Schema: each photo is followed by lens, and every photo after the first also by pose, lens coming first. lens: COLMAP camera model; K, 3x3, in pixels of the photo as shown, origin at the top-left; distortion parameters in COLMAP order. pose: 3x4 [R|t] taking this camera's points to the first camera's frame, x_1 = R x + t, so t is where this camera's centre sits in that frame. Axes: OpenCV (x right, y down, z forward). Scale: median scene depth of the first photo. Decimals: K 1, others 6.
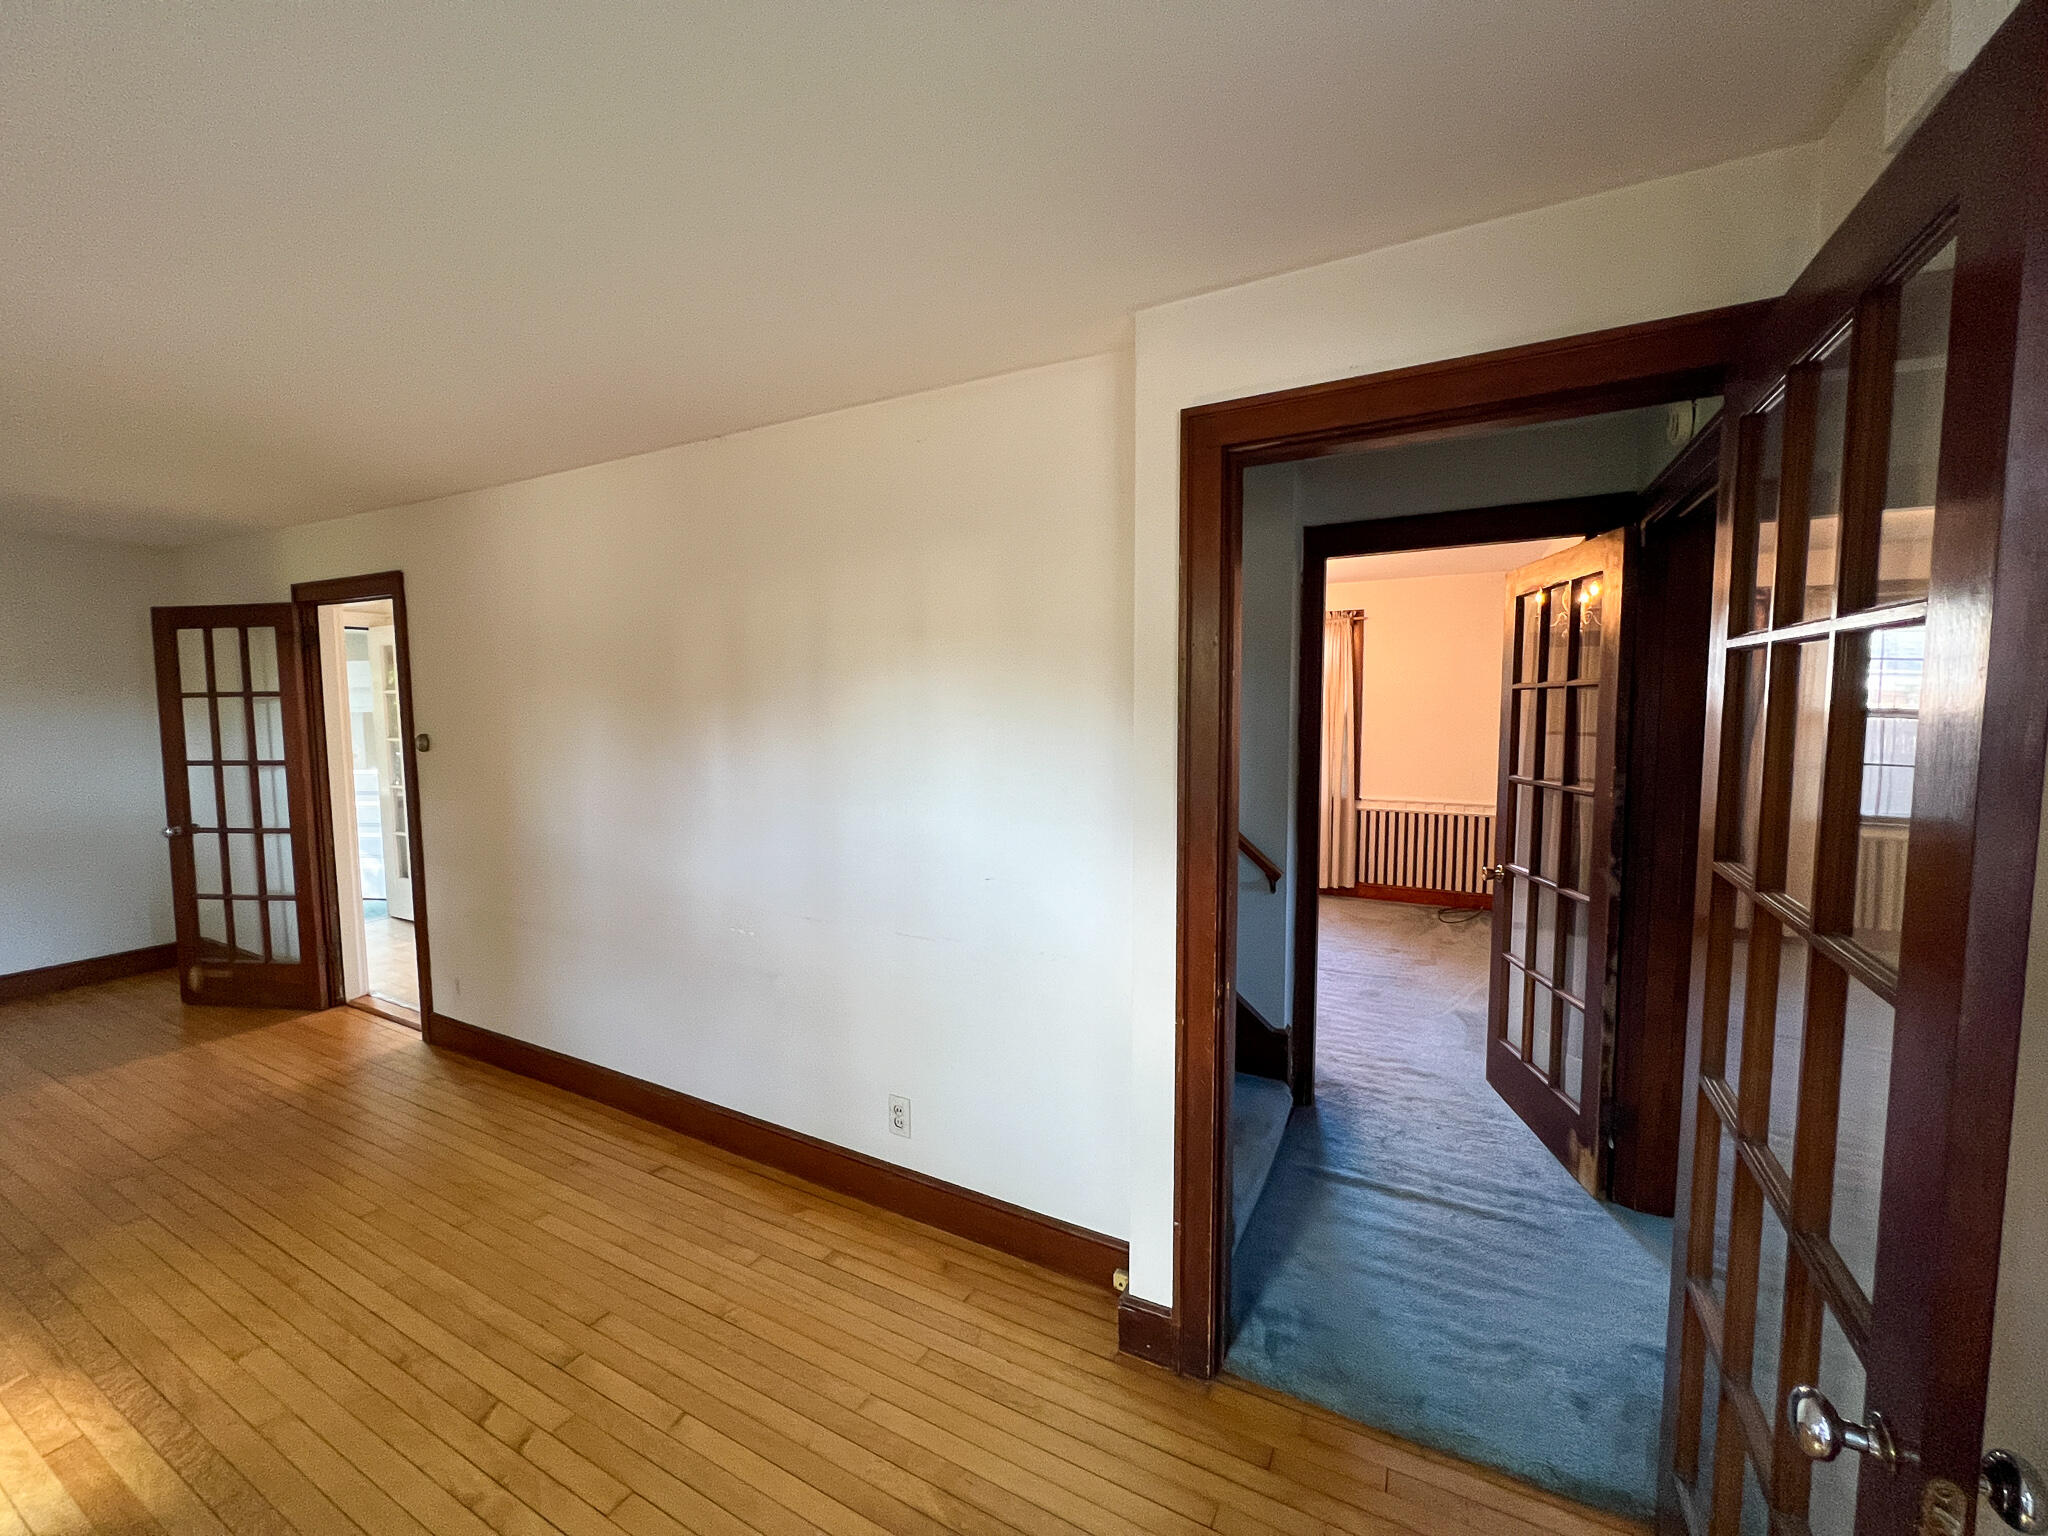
lens RADIAL K [[815.2, 0, 1024.0], [0, 815.2, 768.0], [0, 0, 1]] dist [-0.001167, 0.000040]
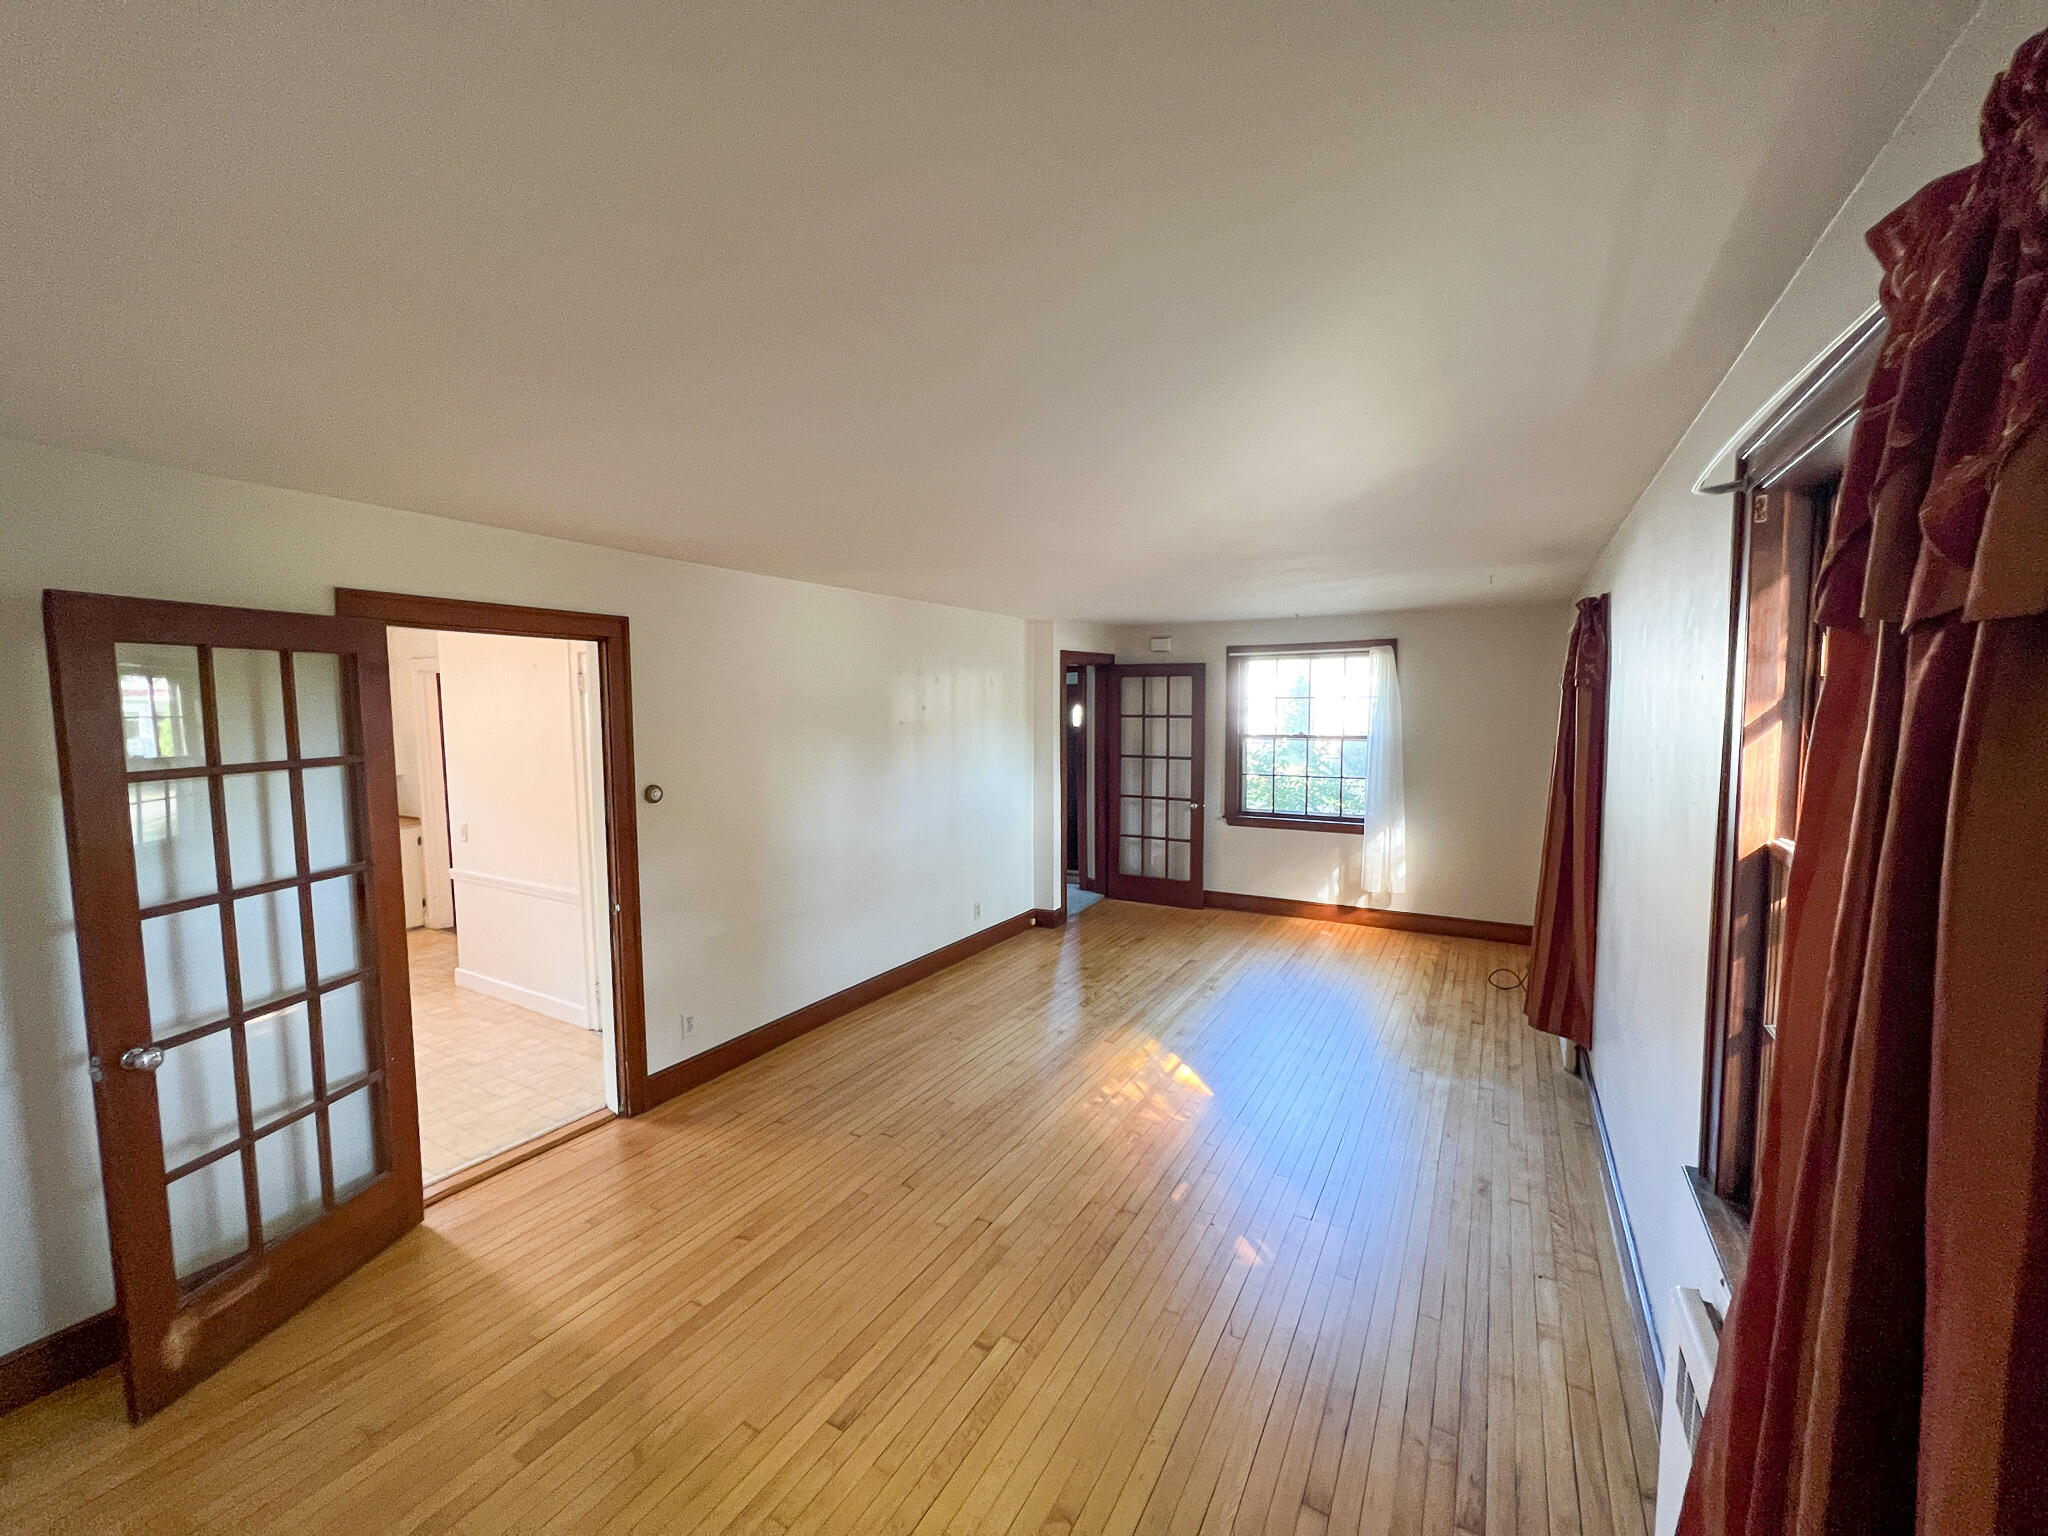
lens RADIAL K [[815.2, 0, 1024.0], [0, 815.2, 768.0], [0, 0, 1]] dist [-0.001167, 0.000040]
pose [[0.043137, -0.078004, 0.996019, -1.525483], [0.086157, 0.993524, 0.074077, -0.087022], [-0.995347, 0.082619, 0.049578, 0.449027]]
